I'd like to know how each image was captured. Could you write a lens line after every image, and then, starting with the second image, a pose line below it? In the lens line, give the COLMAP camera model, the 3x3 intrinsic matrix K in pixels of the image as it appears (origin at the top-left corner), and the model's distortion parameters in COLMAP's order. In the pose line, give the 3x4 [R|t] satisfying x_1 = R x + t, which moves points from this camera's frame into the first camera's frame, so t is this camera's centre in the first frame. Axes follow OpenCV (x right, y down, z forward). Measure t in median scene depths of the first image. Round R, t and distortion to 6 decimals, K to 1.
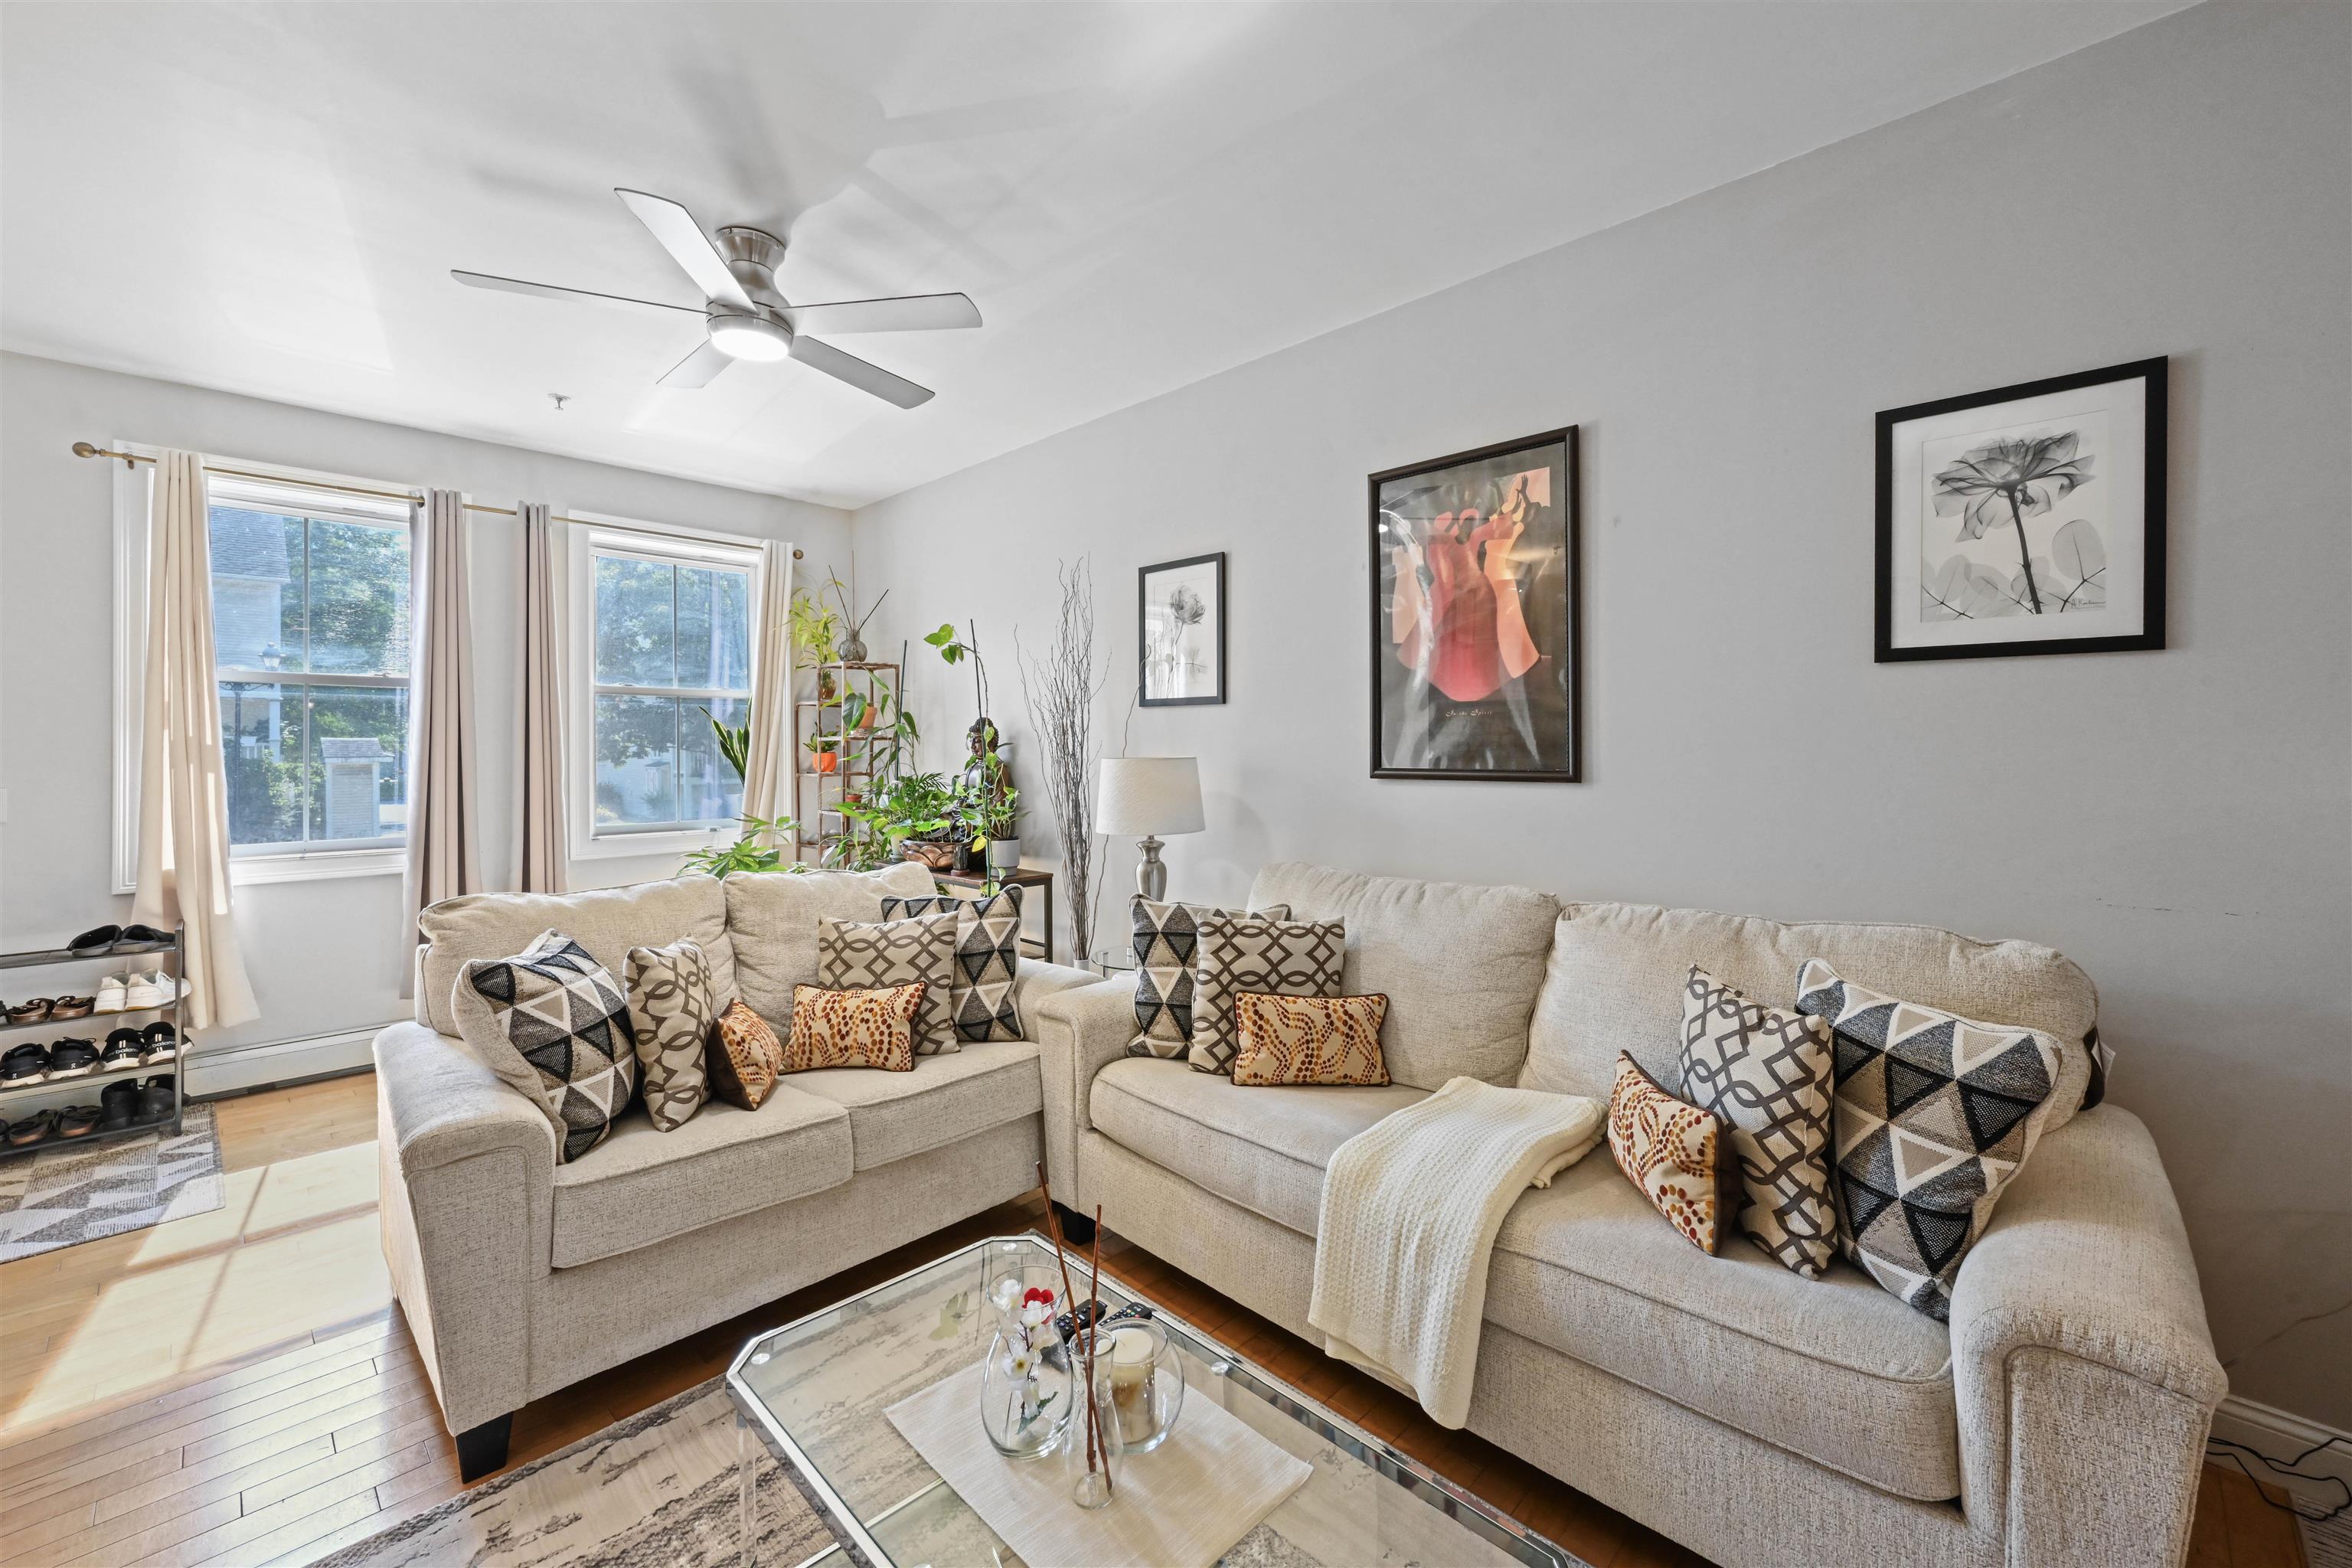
lens RADIAL K [[936.1, 0, 1174.3], [0, 936.1, 751.9], [0, 0, 1]] dist [-0.004106, 0.000837]
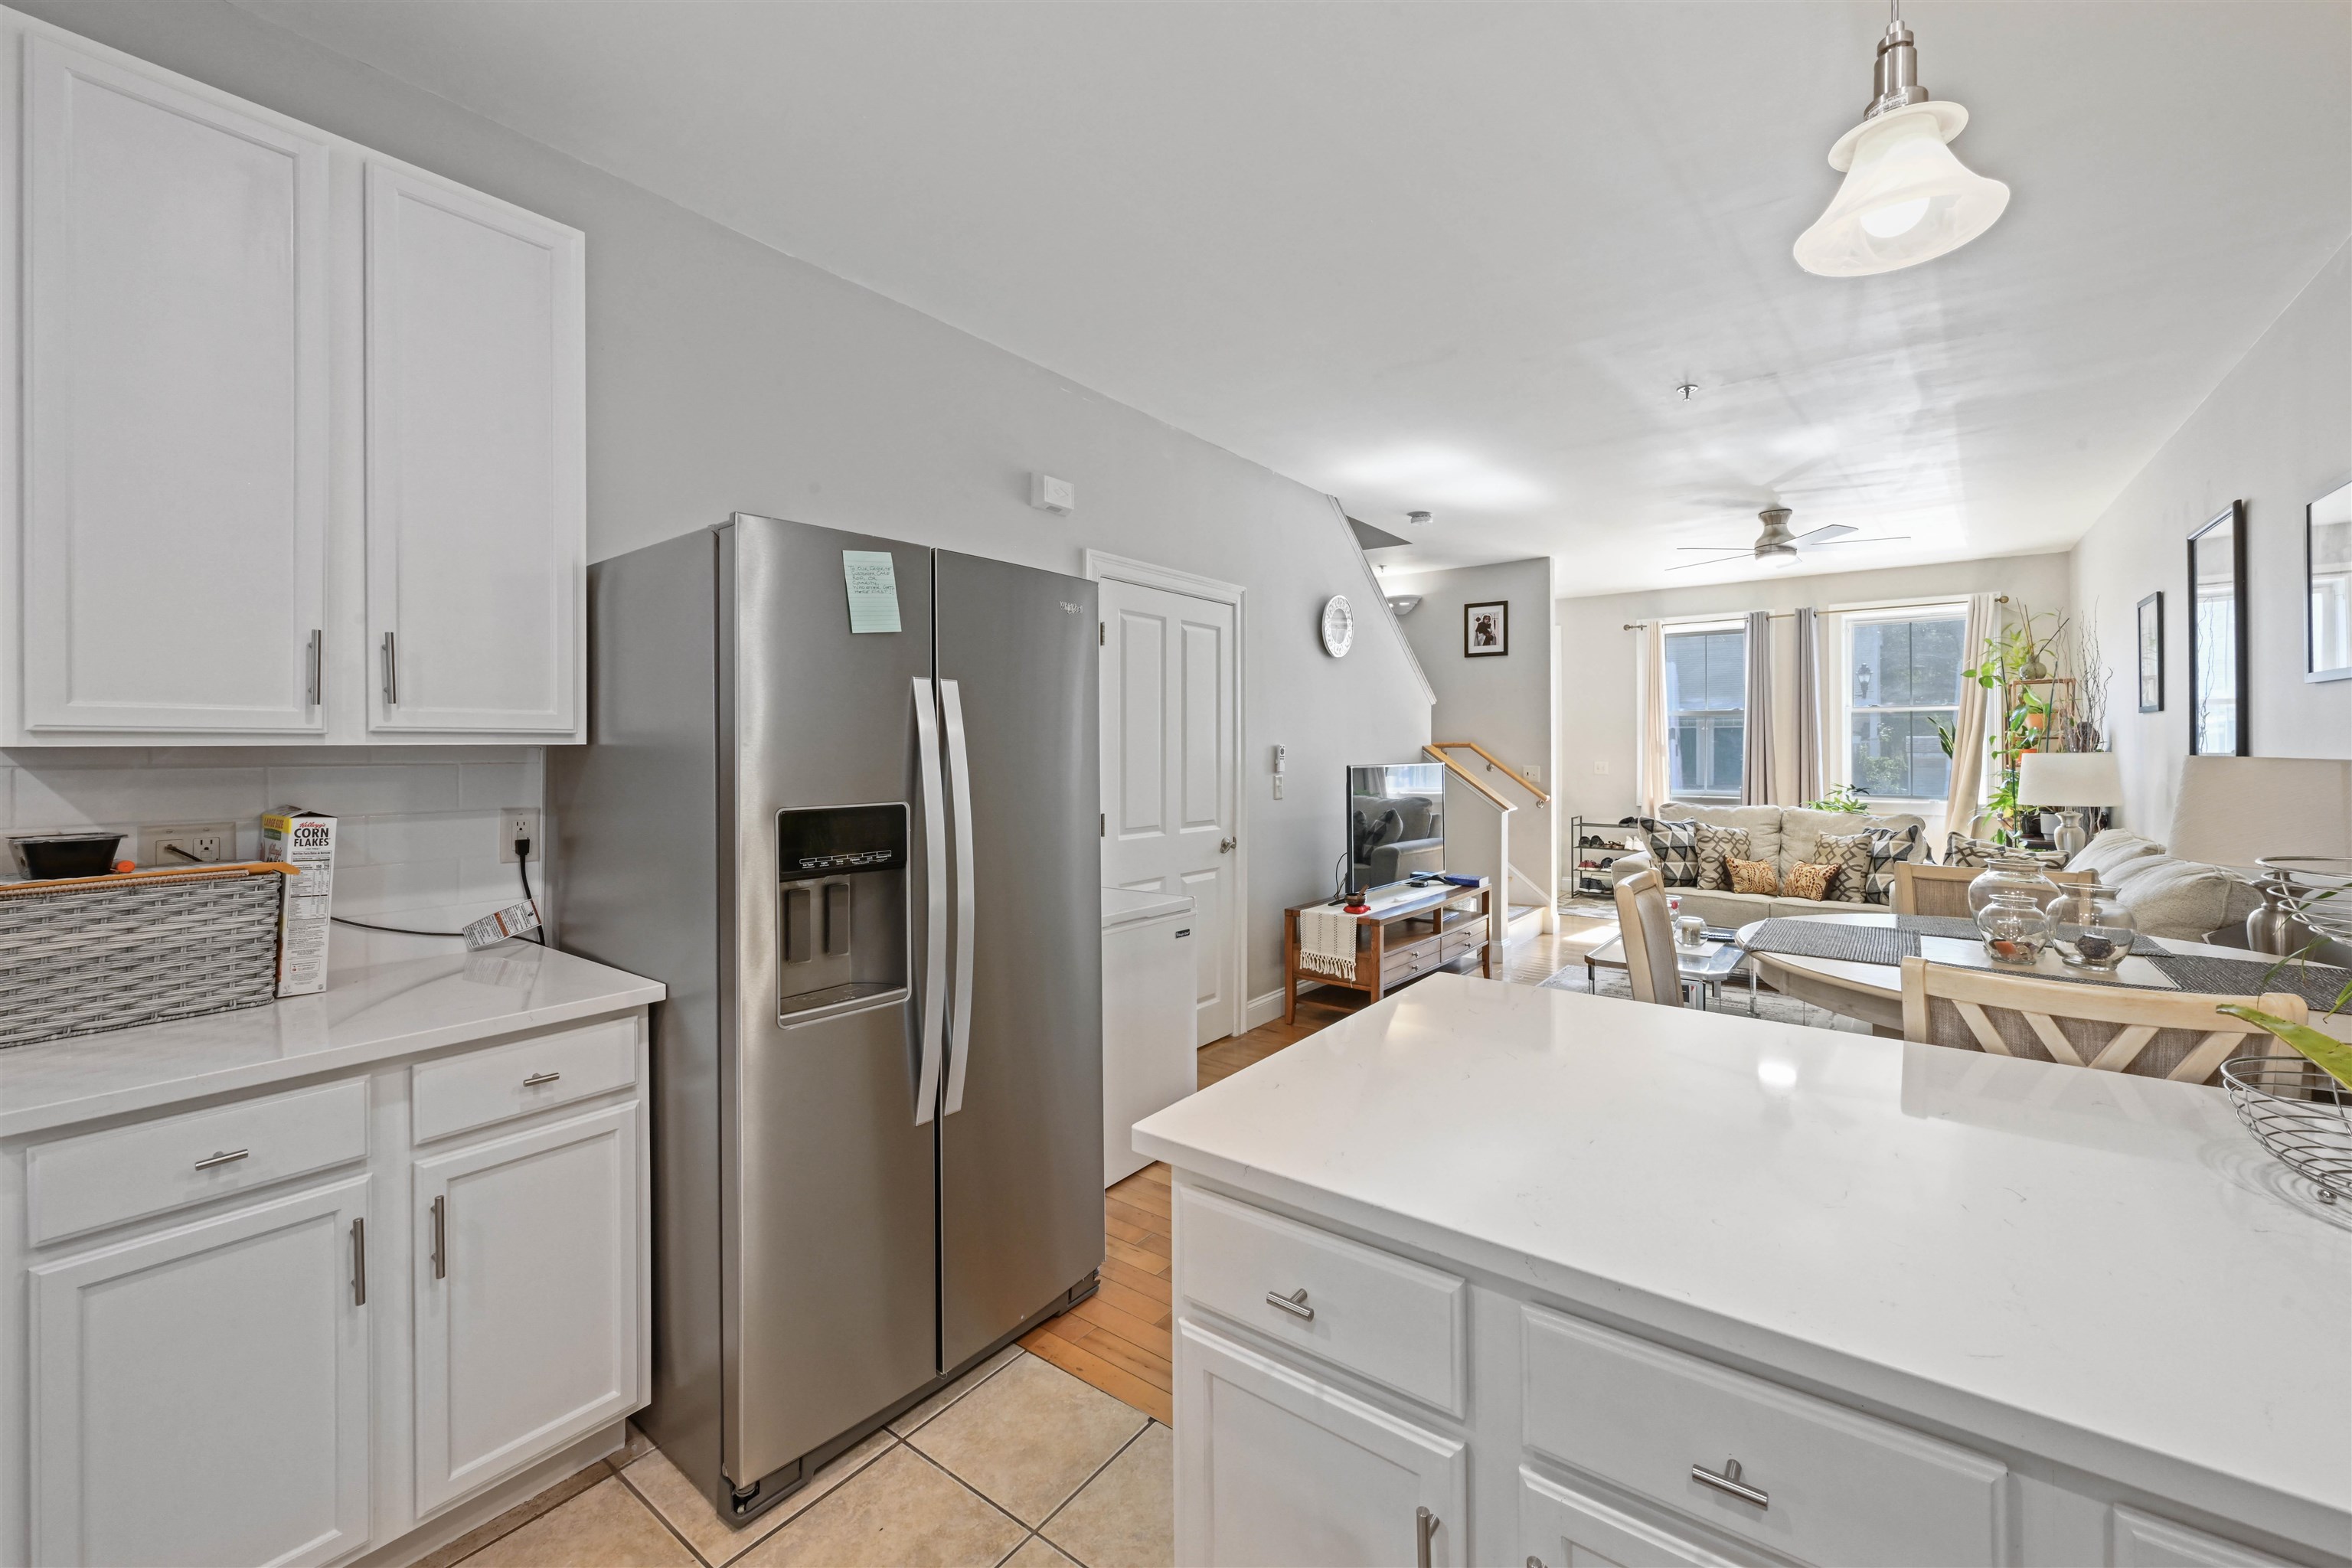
lens RADIAL K [[936.1, 0, 1181.3], [0, 936.1, 741.4], [0, 0, 1]] dist [-0.004106, 0.000837]
pose [[0.111570, -0.004903, -0.993744, 1.499100], [-0.001681, 0.999985, -0.005123, -0.002636], [0.993755, 0.002242, 0.111560, -0.592922]]
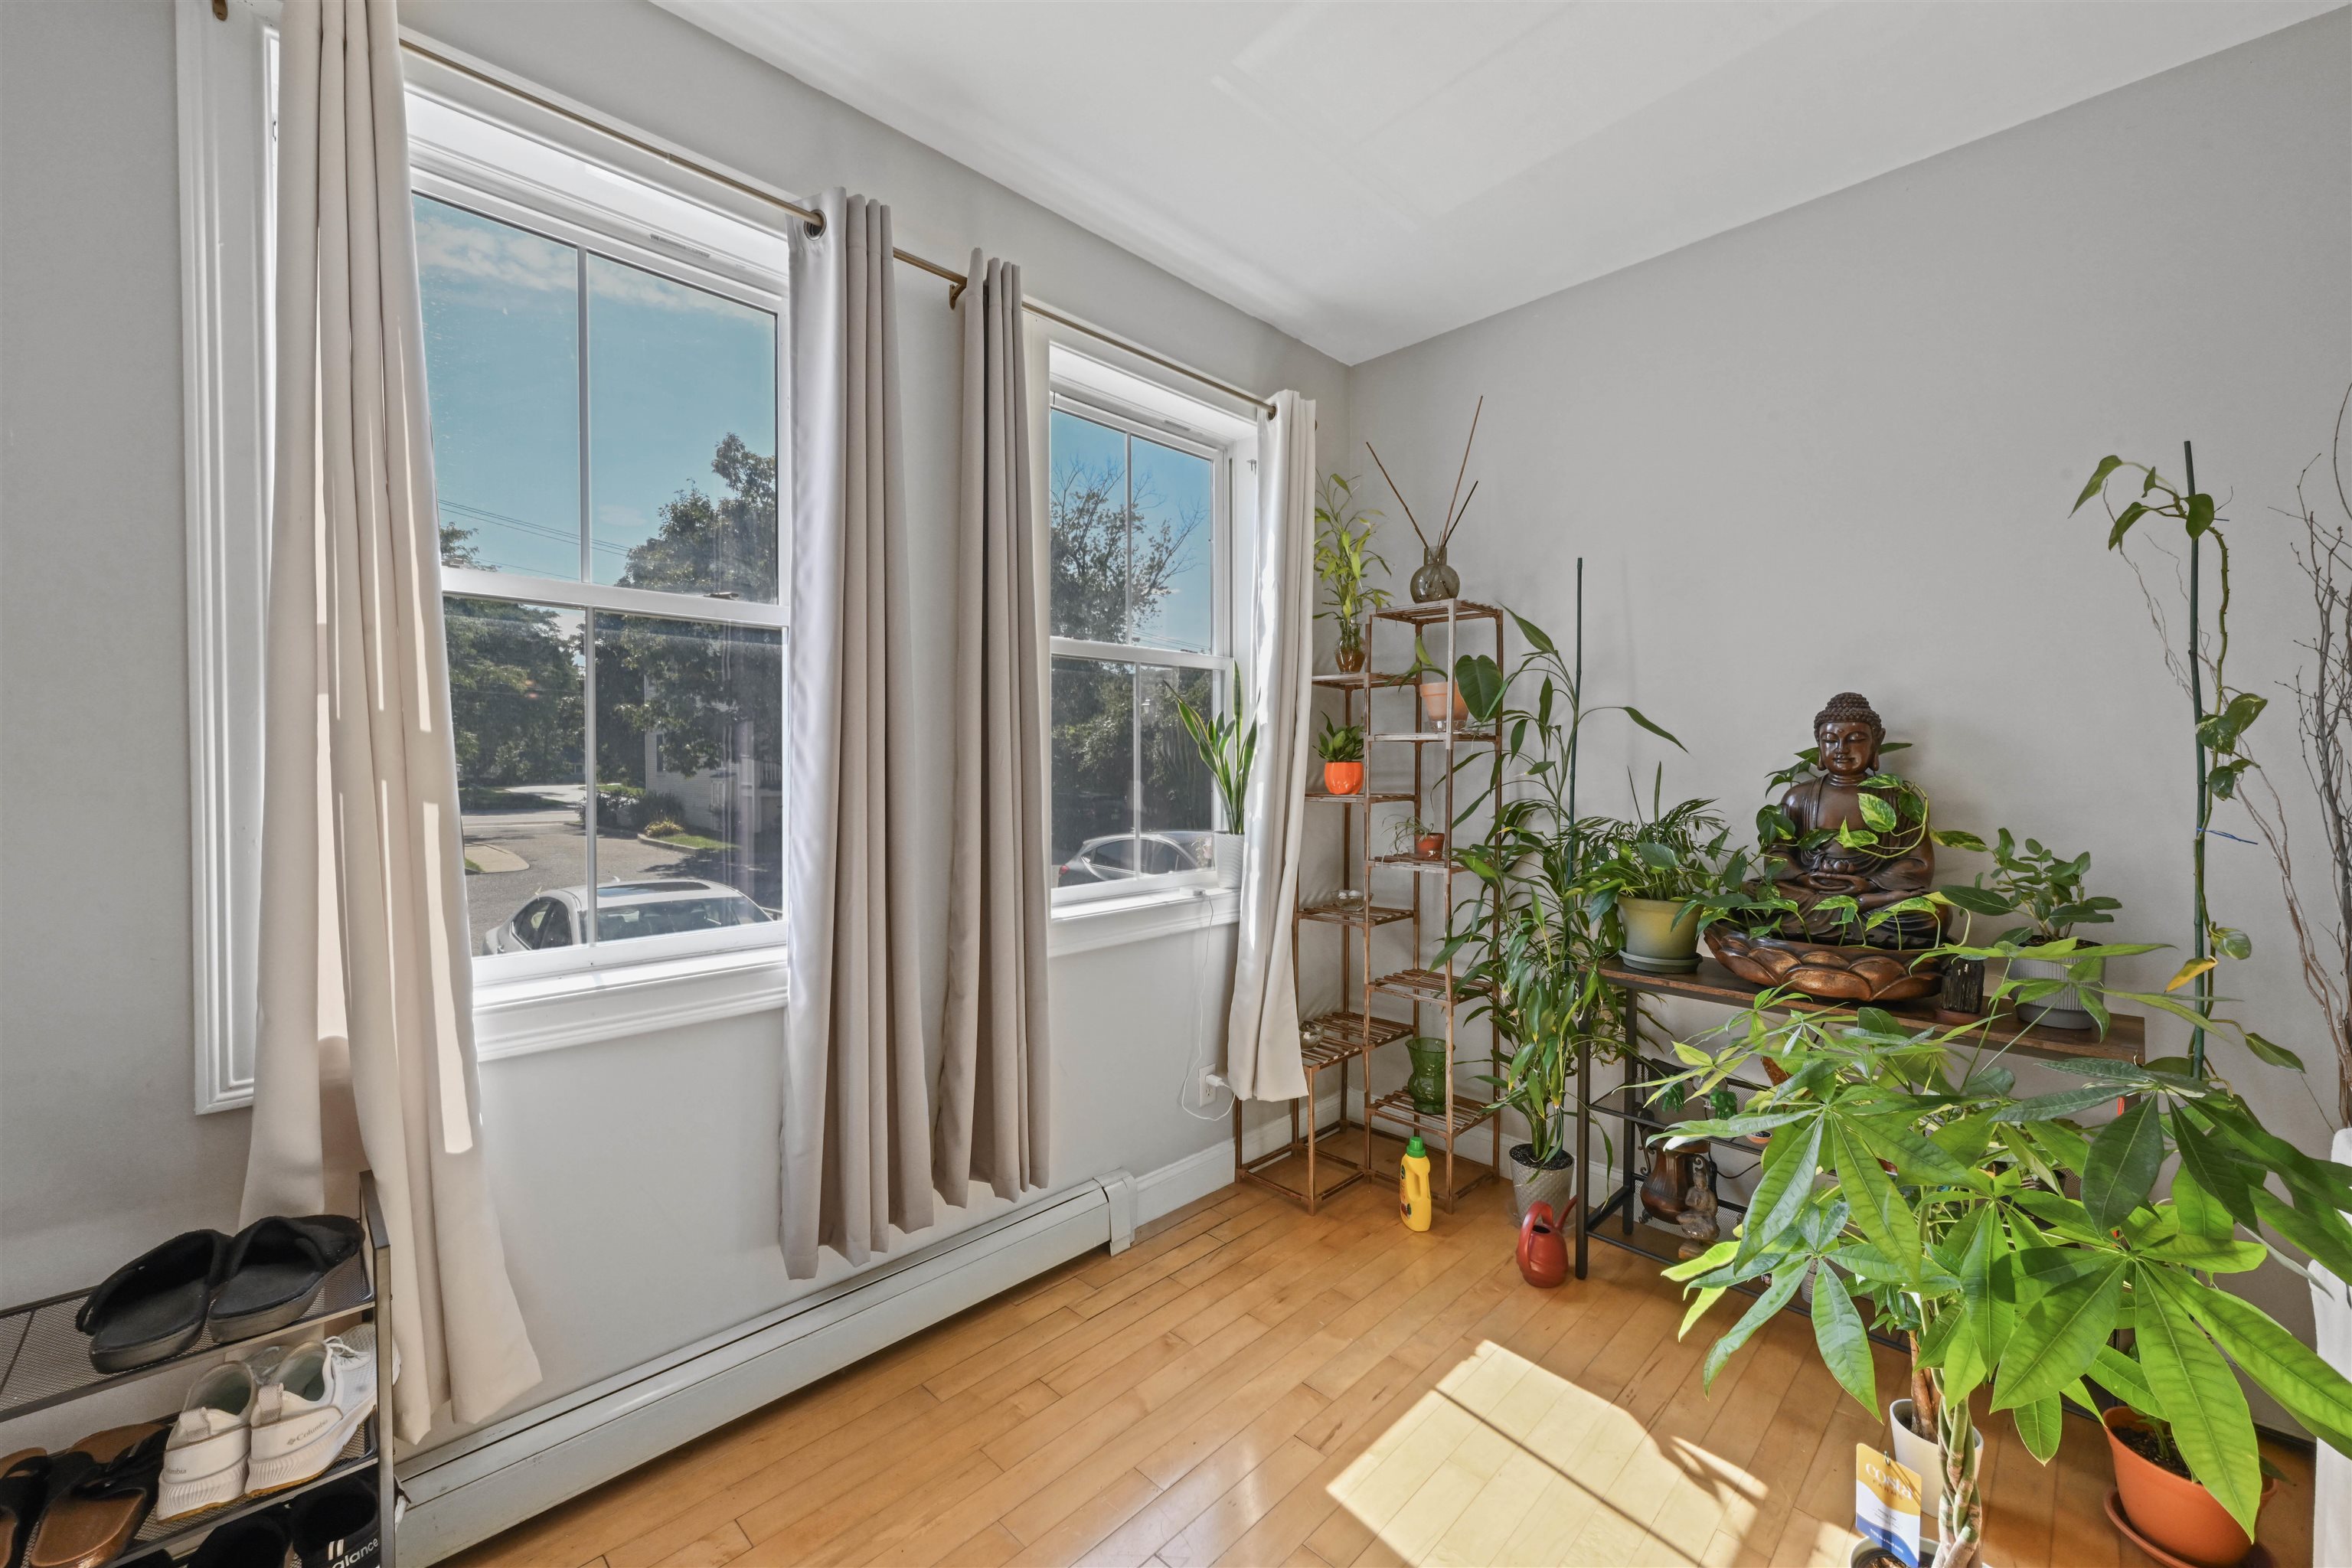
lens RADIAL K [[936.1, 0, 1186.0], [0, 936.1, 773.2], [0, 0, 1]] dist [-0.004106, 0.000837]
pose [[0.999615, 0.003623, -0.027510, -0.908803], [-0.003358, 0.999948, 0.009674, 0.007104], [0.027544, -0.009578, 0.999575, 0.791256]]
